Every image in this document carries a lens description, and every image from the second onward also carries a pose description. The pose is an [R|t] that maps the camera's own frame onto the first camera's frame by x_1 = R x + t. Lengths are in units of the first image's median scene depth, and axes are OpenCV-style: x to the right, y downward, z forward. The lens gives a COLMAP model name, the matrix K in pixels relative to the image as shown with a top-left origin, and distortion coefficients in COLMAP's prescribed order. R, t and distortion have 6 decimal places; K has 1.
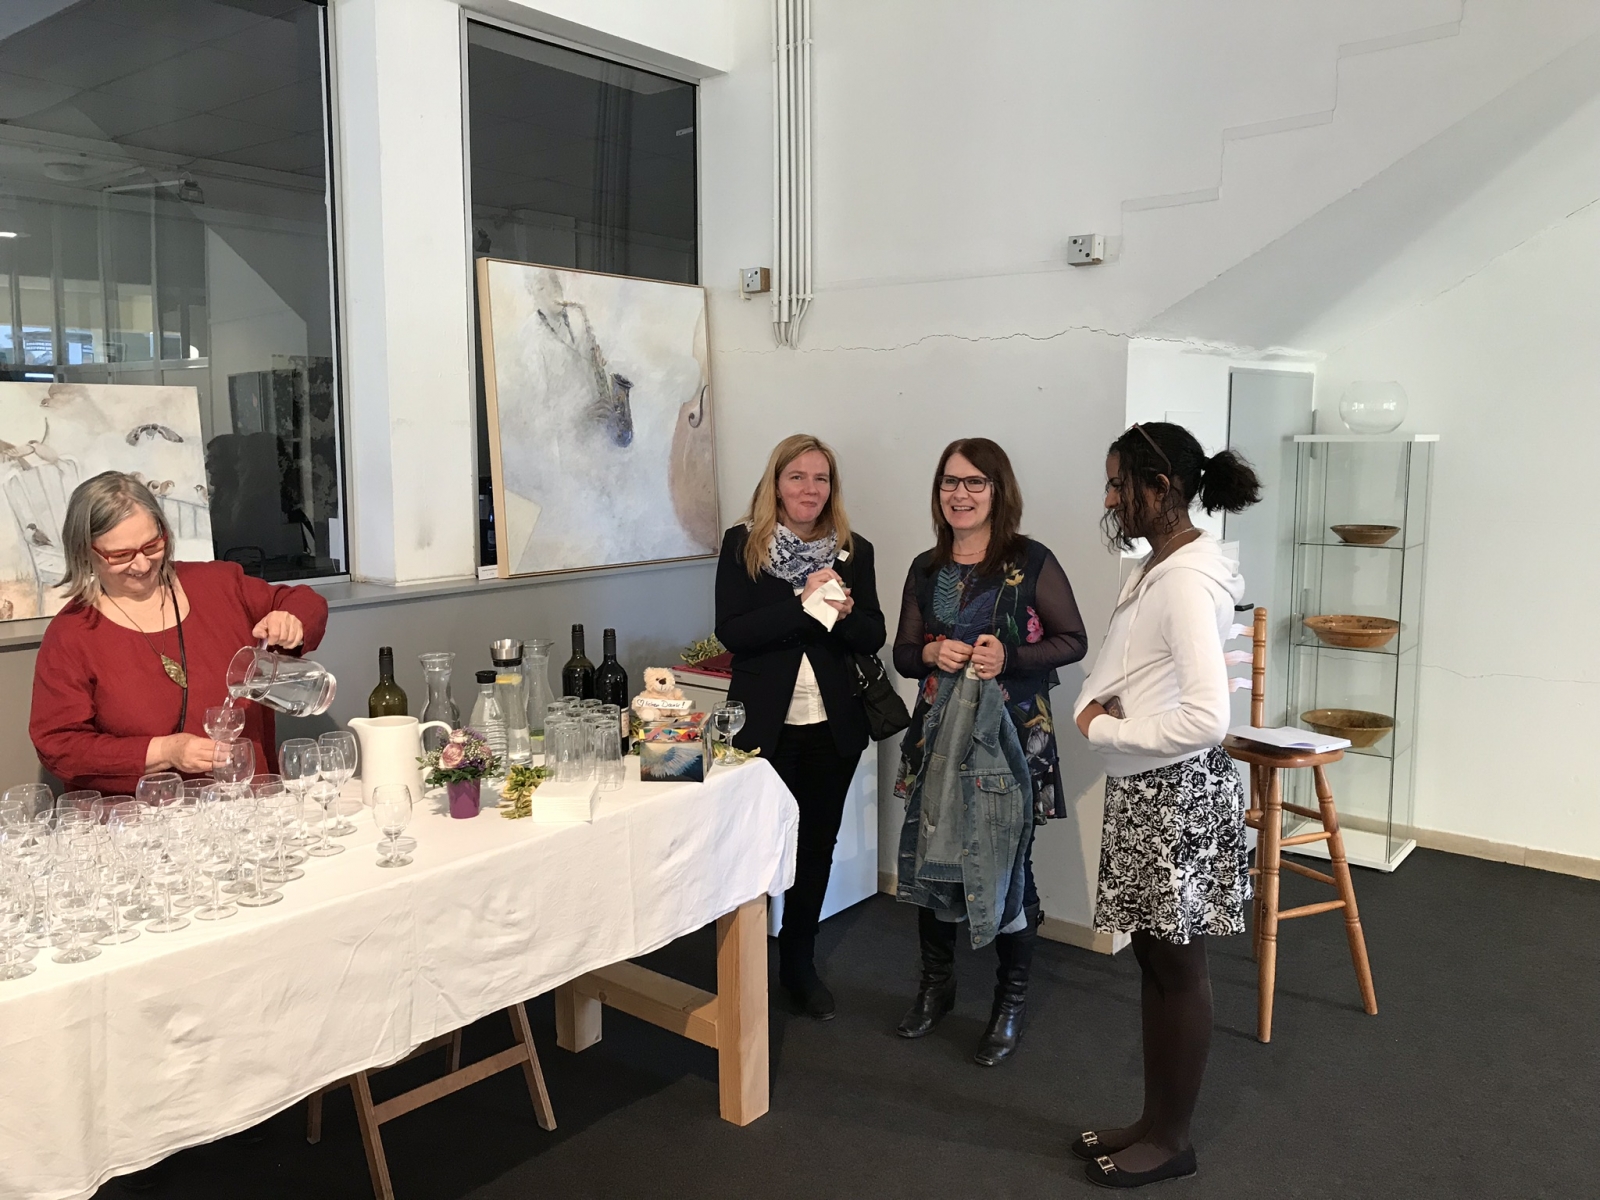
lens RADIAL K [[1309.6, 0, 794.1], [0, 1309.6, 604.9], [0, 0, 1]] dist [0.028333, -0.019309]
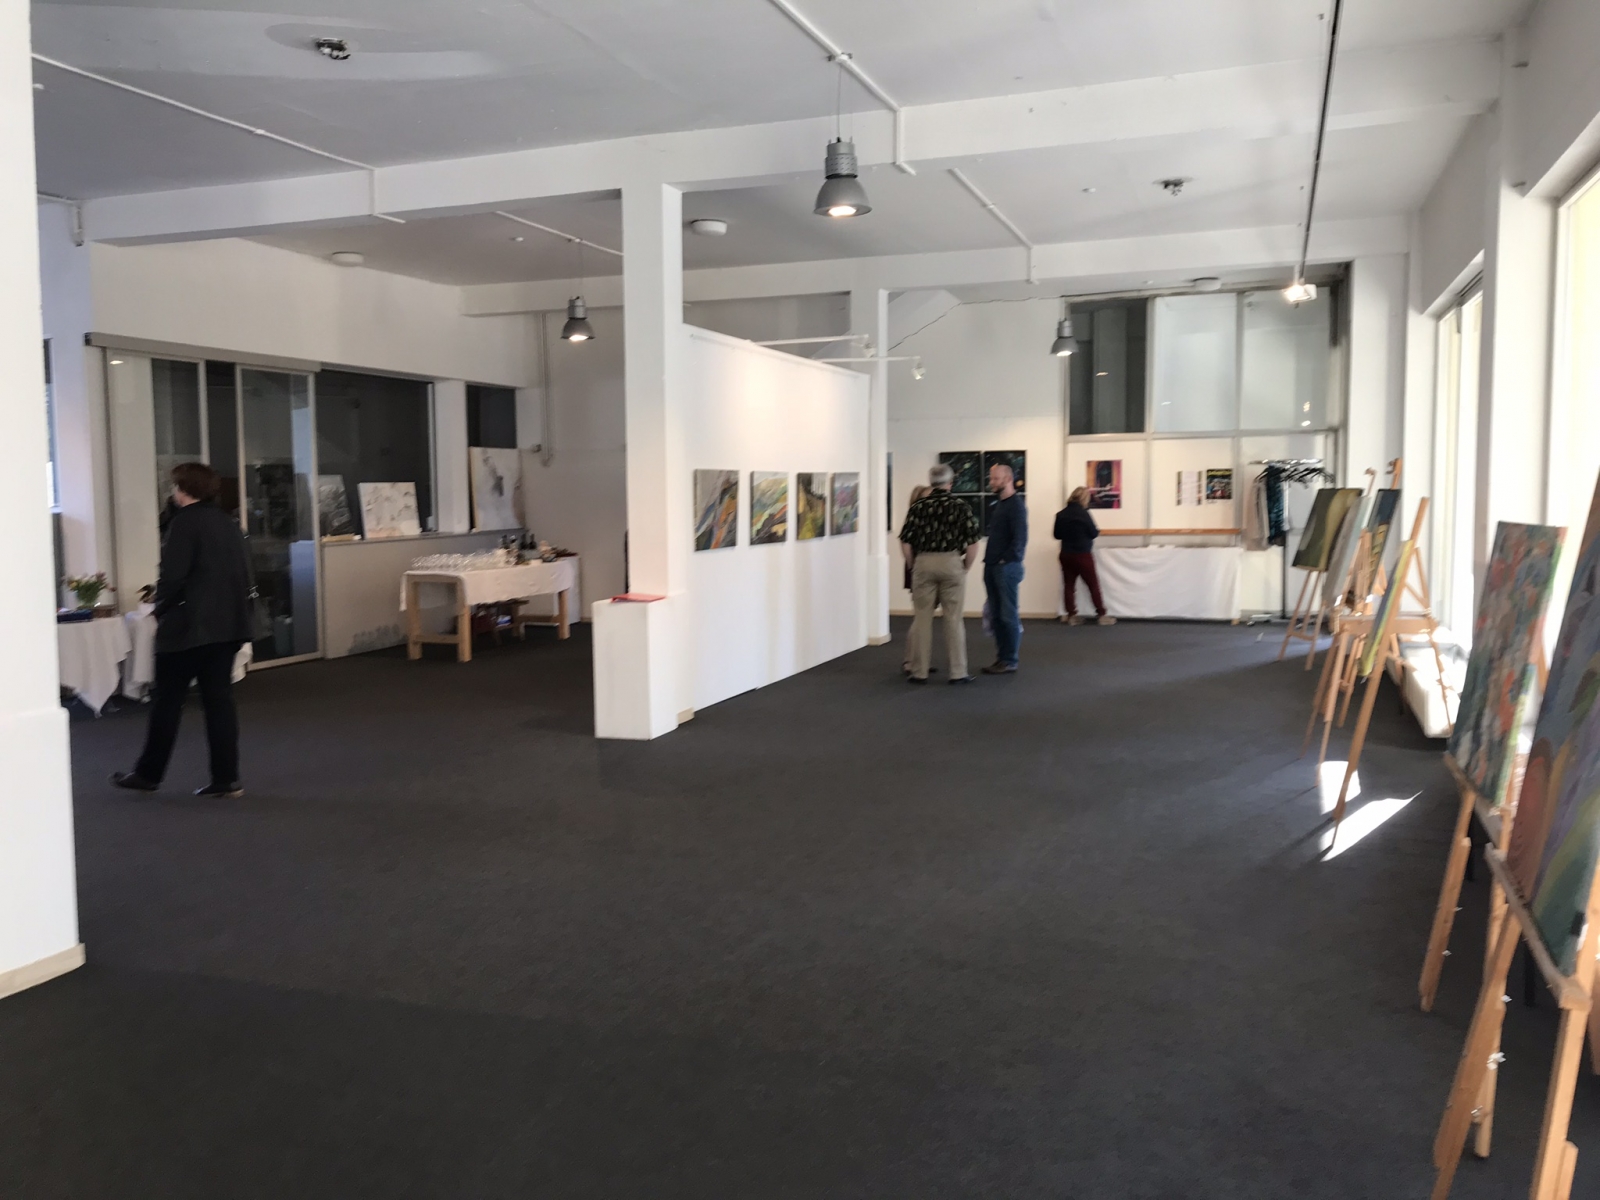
lens RADIAL K [[1309.6, 0, 798.5], [0, 1309.6, 603.7], [0, 0, 1]] dist [0.028333, -0.019309]
pose [[0.948140, -0.029394, 0.316491, -0.483657], [0.039332, 0.998912, -0.025058, 0.278365], [-0.315410, 0.036207, 0.948265, -2.502949]]
